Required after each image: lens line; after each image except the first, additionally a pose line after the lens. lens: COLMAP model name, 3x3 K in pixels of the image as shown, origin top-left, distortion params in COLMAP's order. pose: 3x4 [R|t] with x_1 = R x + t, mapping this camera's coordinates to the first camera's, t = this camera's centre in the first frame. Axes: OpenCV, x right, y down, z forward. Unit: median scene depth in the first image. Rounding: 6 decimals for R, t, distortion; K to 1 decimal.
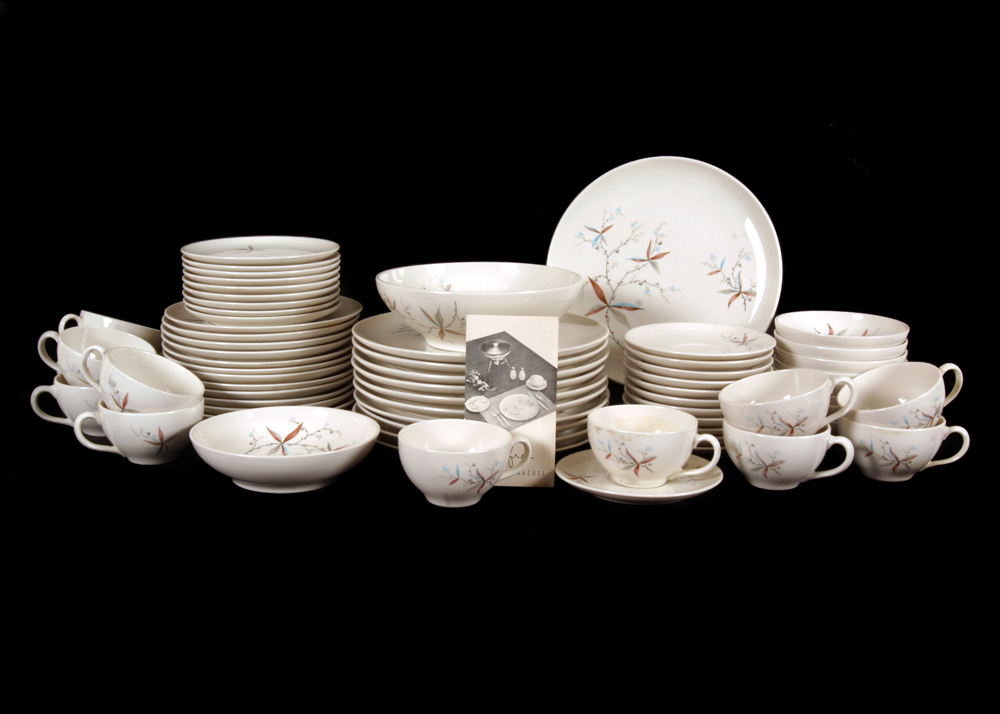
lens RADIAL K [[1340.6, 0, 500.0], [0, 1340.6, 357.0], [0, 0, 1]] dist [0.002829, 0.006205]
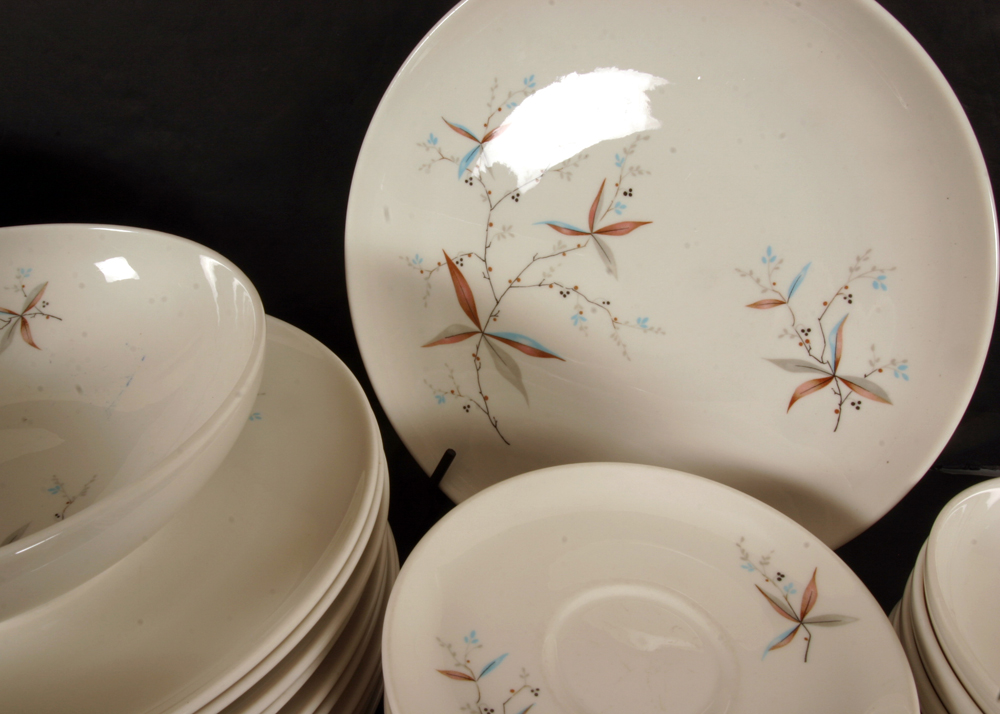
lens RADIAL K [[830.2, 0, 446.3], [0, 830.2, 358.0], [0, 0, 1]] dist [-0.111667, 0.084032]
pose [[0.963596, 0.137126, -0.229520, 0.130987], [-0.047876, 0.933080, 0.356469, -0.121145], [0.263042, -0.332504, 0.905677, 0.786228]]
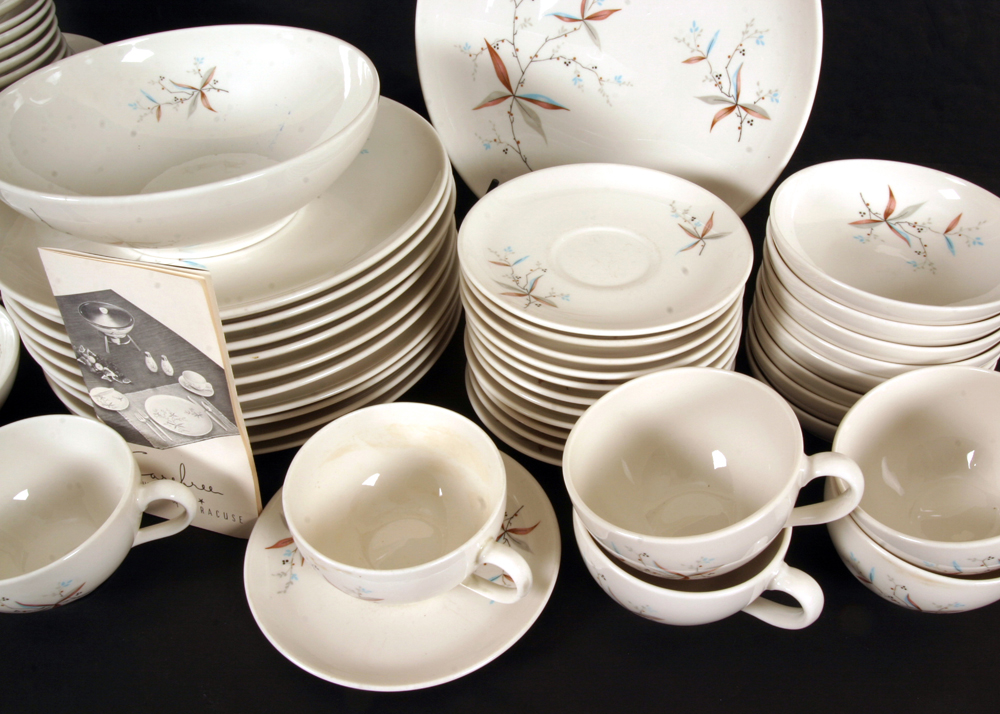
lens RADIAL K [[863.1, 0, 531.4], [0, 863.1, 356.0], [0, 0, 1]] dist [-0.083749, 0.008732]
pose [[0.975601, 0.131110, -0.176105, 0.172152], [-0.027097, 0.867886, 0.496024, -0.127268], [0.217873, -0.479149, 0.850263, 0.643892]]
